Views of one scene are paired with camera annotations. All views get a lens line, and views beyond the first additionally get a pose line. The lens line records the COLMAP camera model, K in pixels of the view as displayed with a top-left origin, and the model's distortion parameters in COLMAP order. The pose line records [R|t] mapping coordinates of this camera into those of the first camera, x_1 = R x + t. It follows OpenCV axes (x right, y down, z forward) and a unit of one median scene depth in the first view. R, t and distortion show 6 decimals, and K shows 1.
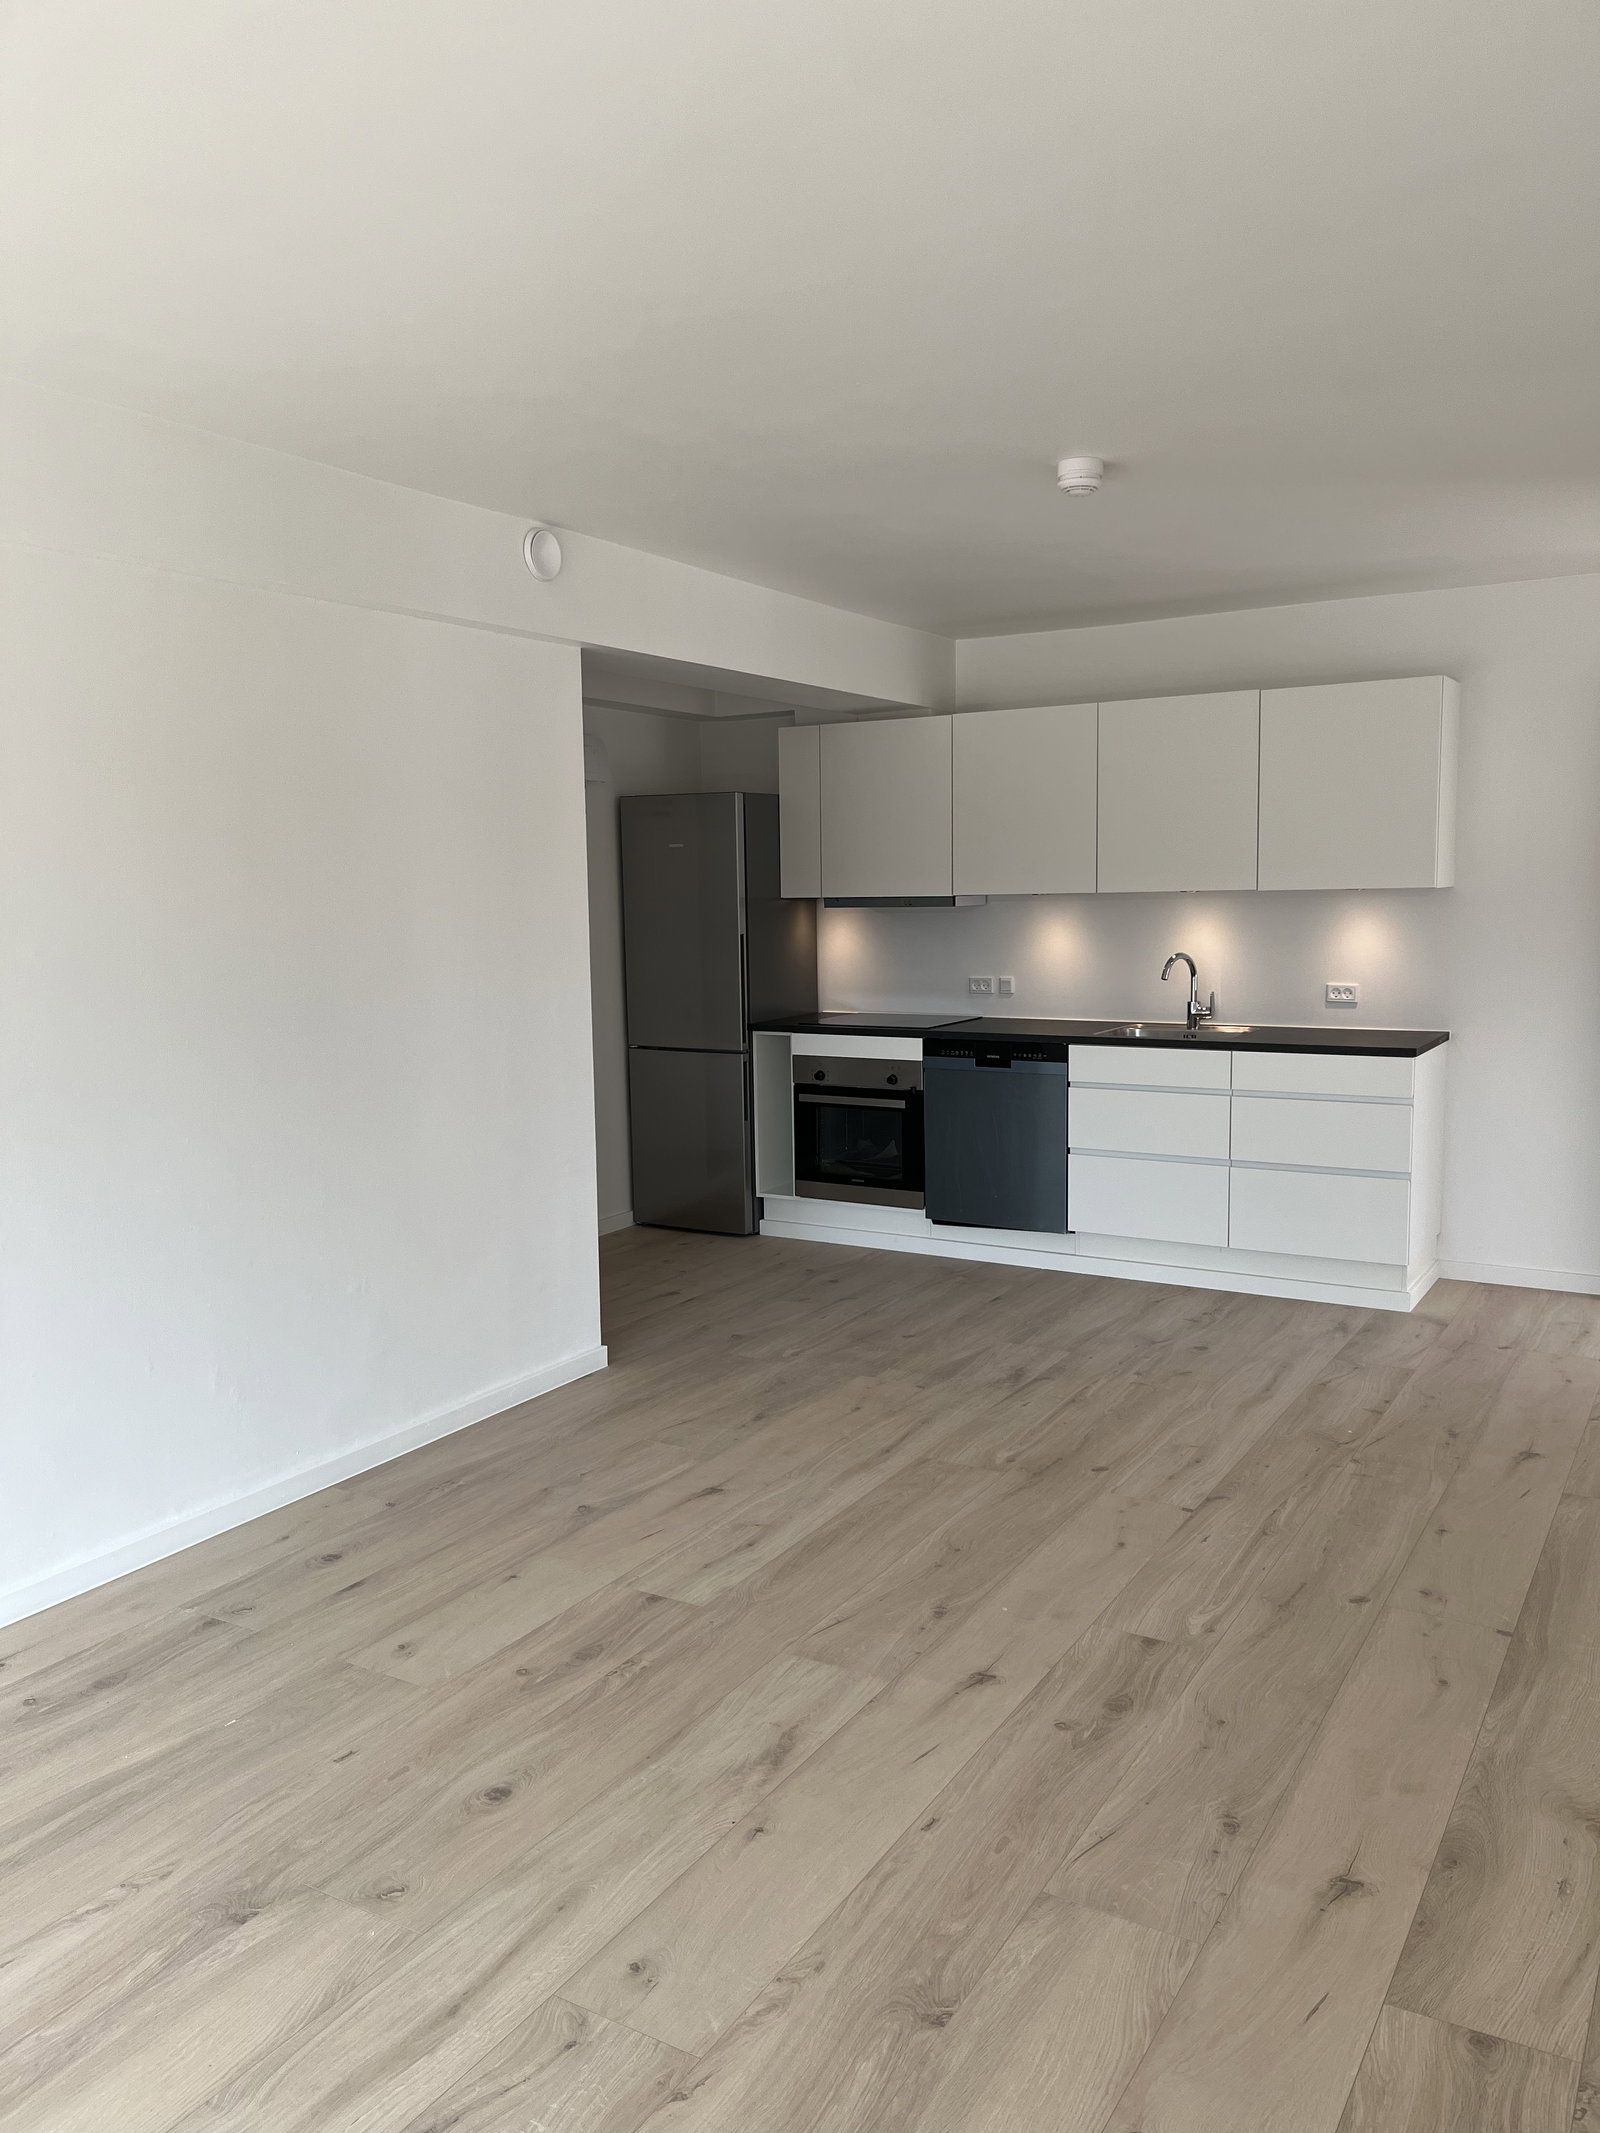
lens RADIAL K [[1633.0, 0, 800.0], [0, 1633.0, 1066.5], [0, 0, 1]] dist [0.000744, 0.000268]
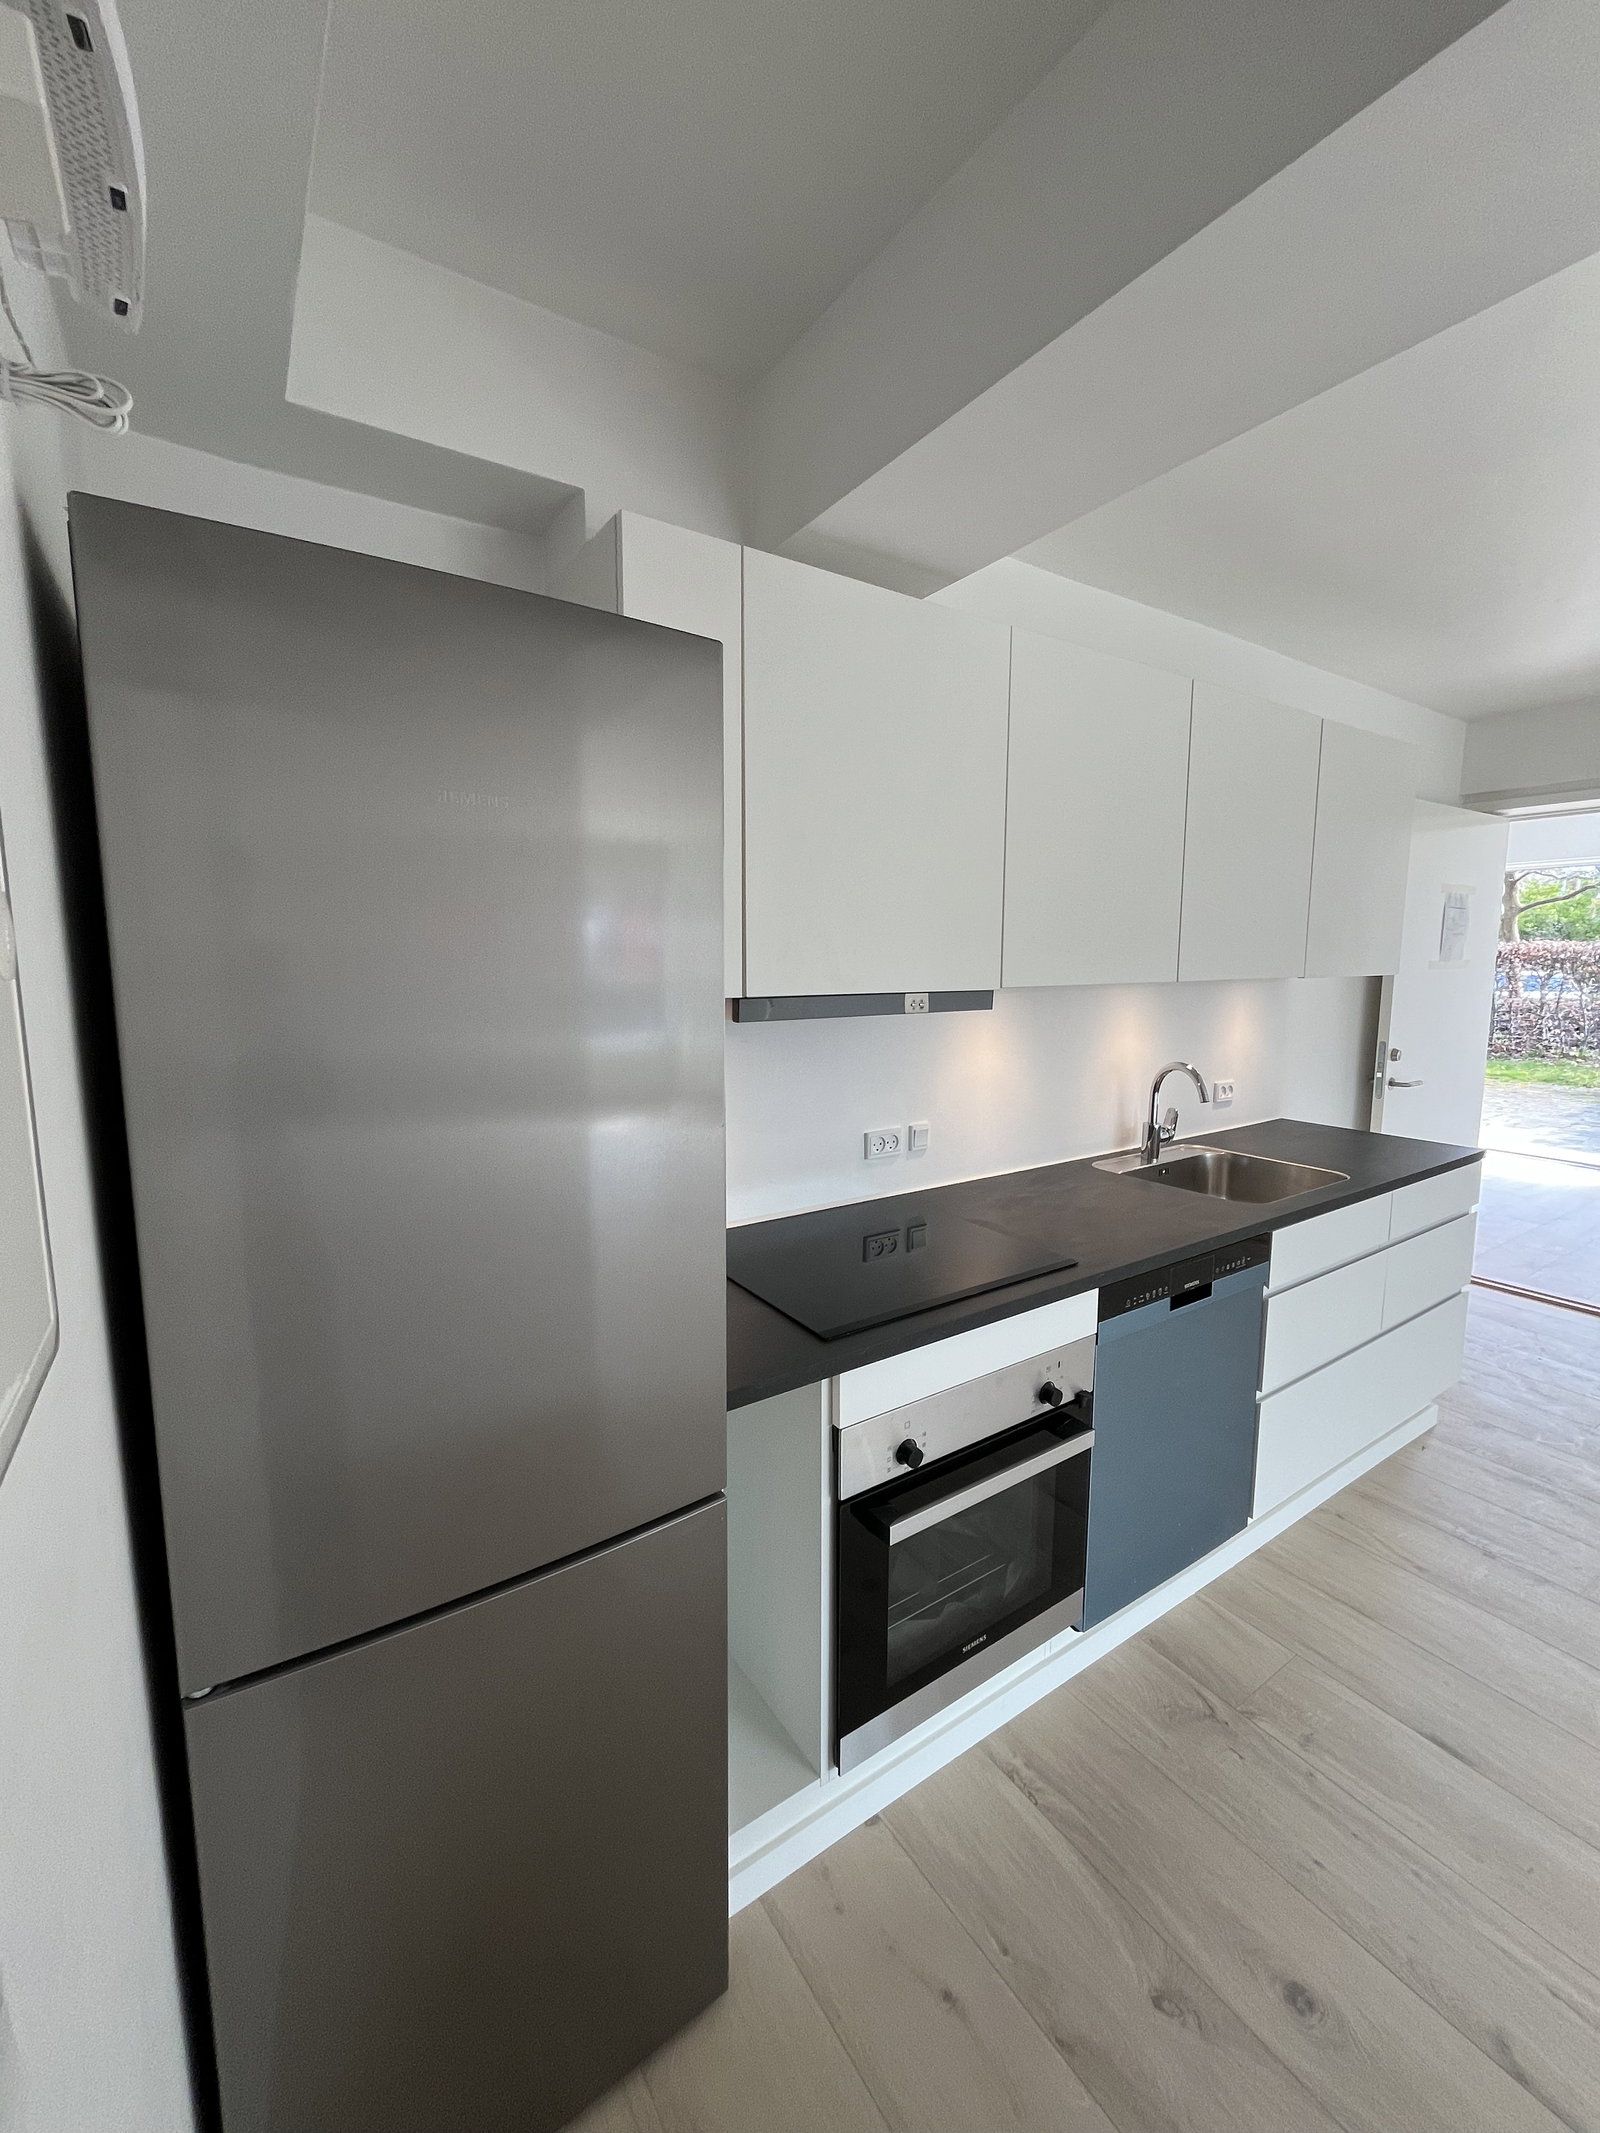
lens RADIAL K [[830.3, 0, 800.0], [0, 830.3, 1066.5], [0, 0, 1]] dist [-0.000624, -0.002682]
pose [[0.424743, -0.098662, 0.899922, -0.183551], [0.089920, 0.993726, 0.066506, -0.111201], [-0.900837, 0.052673, 0.430950, 1.015615]]
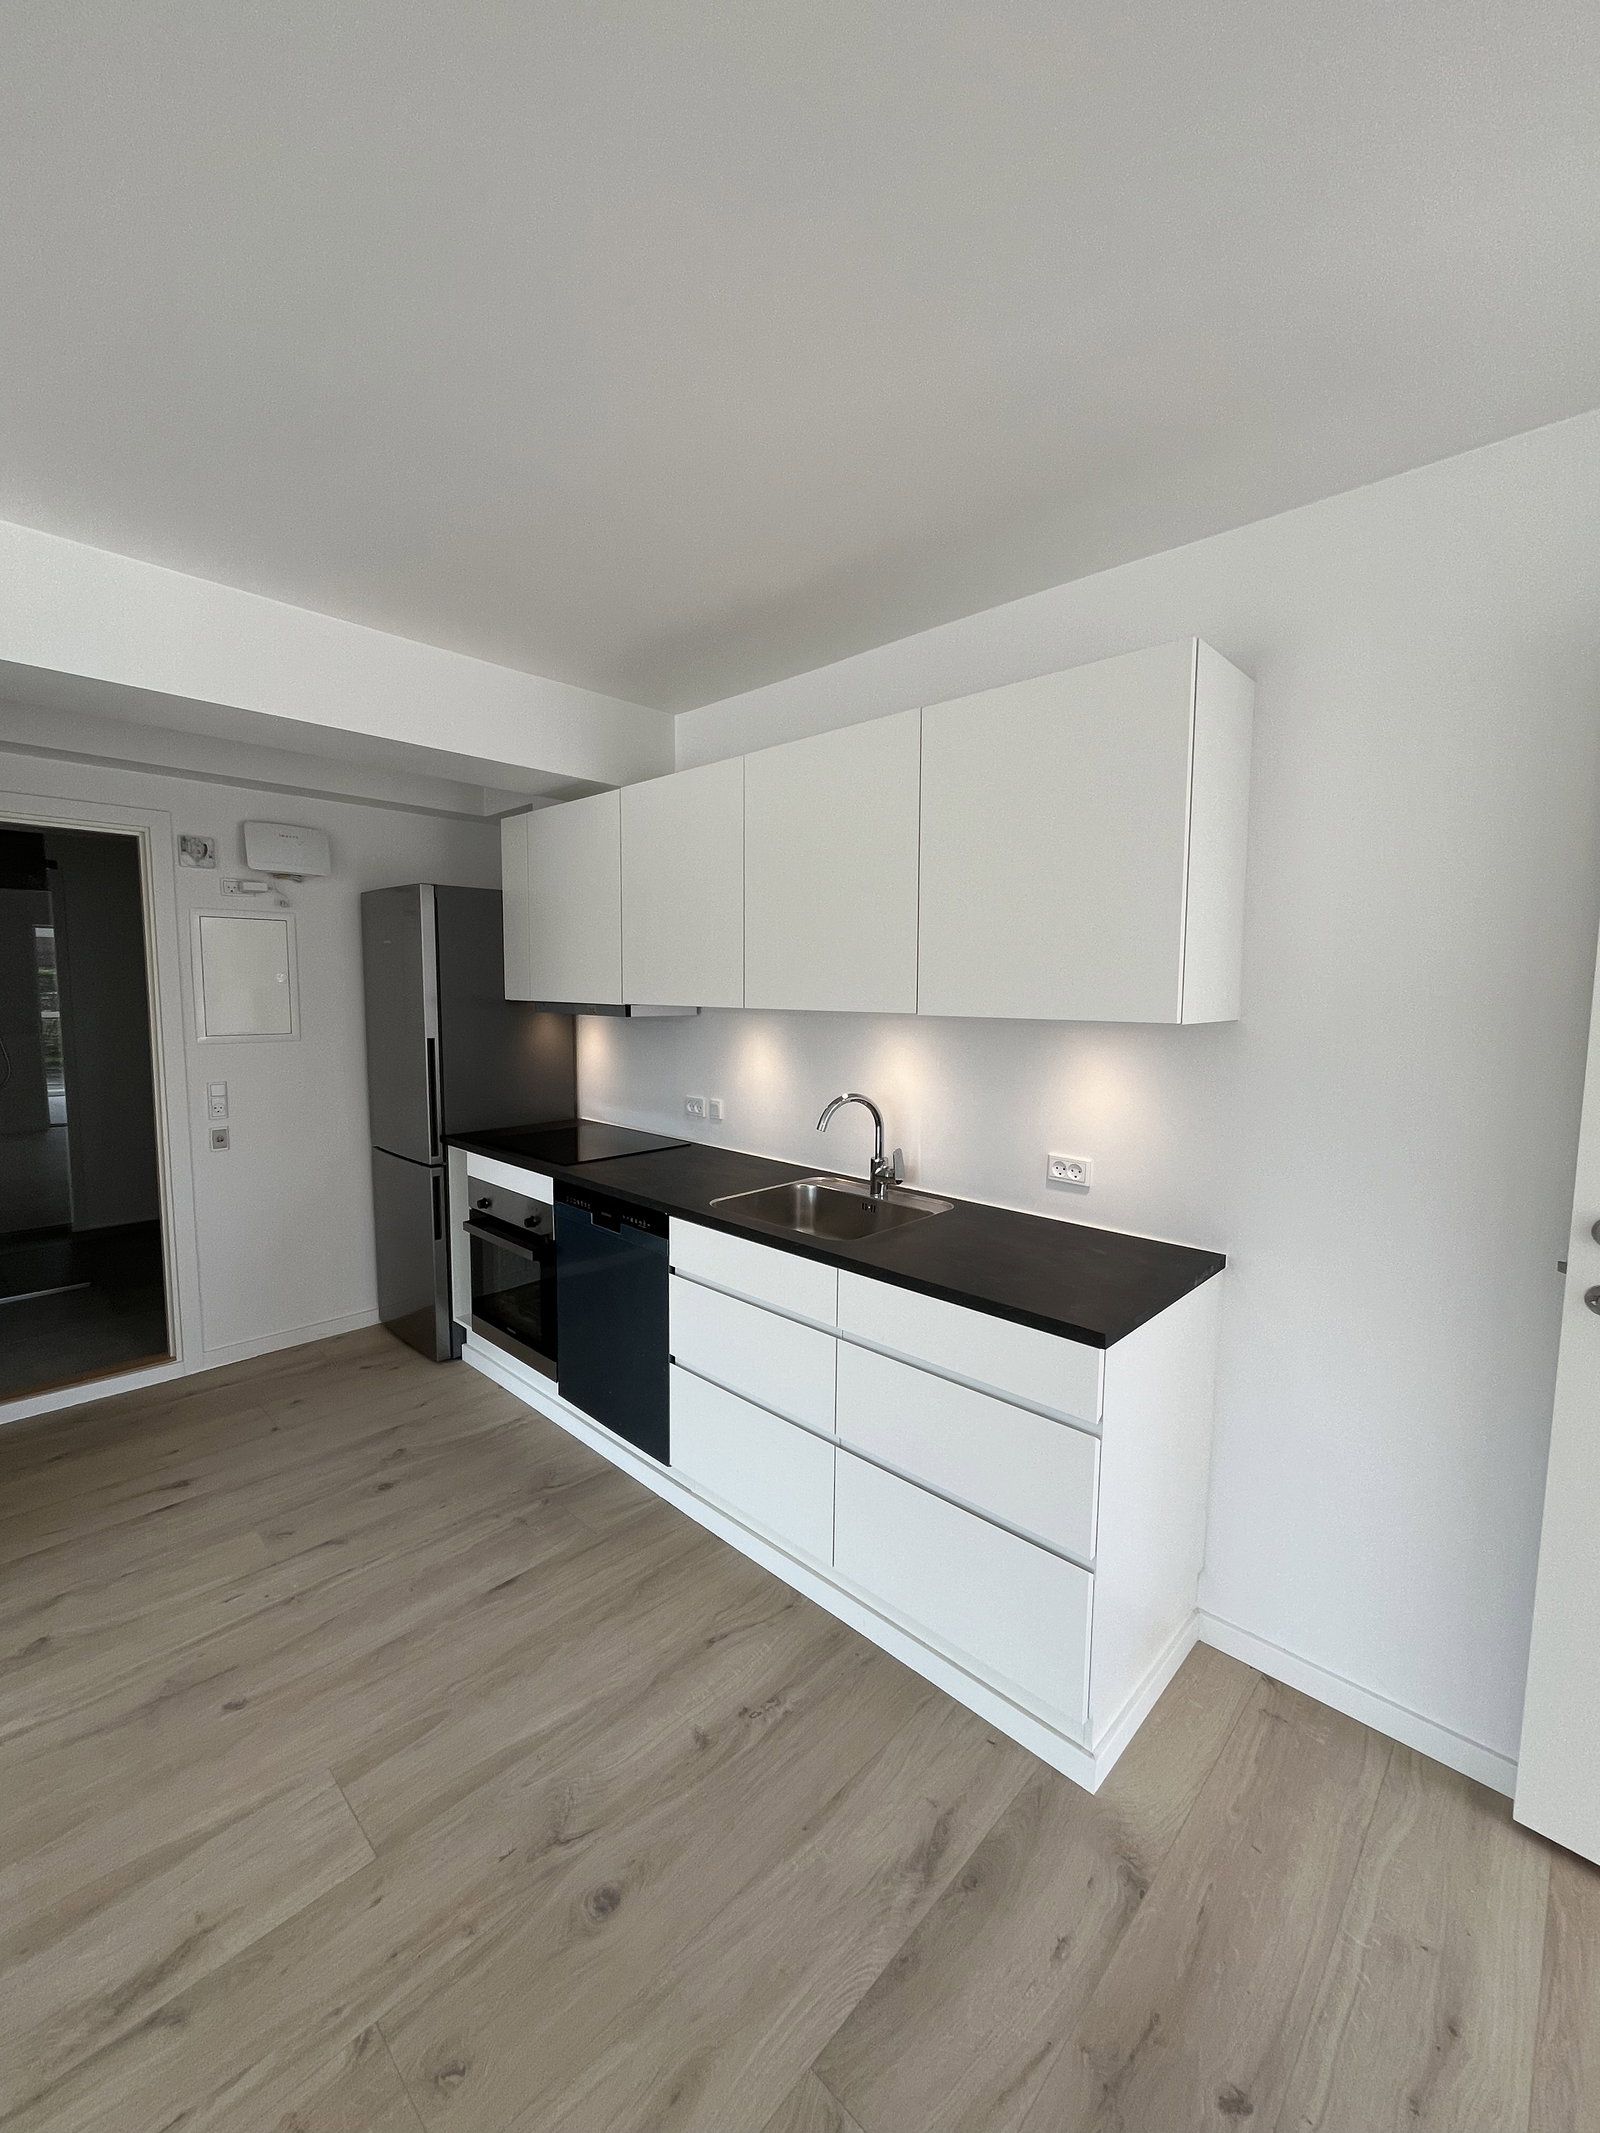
lens RADIAL K [[878.6, 0, 801.5], [0, 878.6, 1052.9], [0, 0, 1]] dist [-0.000367, -0.000523]
pose [[0.976828, 0.045972, -0.209030, 0.298471], [-0.053037, 0.998191, -0.028315, -0.077239], [0.207350, 0.038745, 0.977499, 0.620611]]
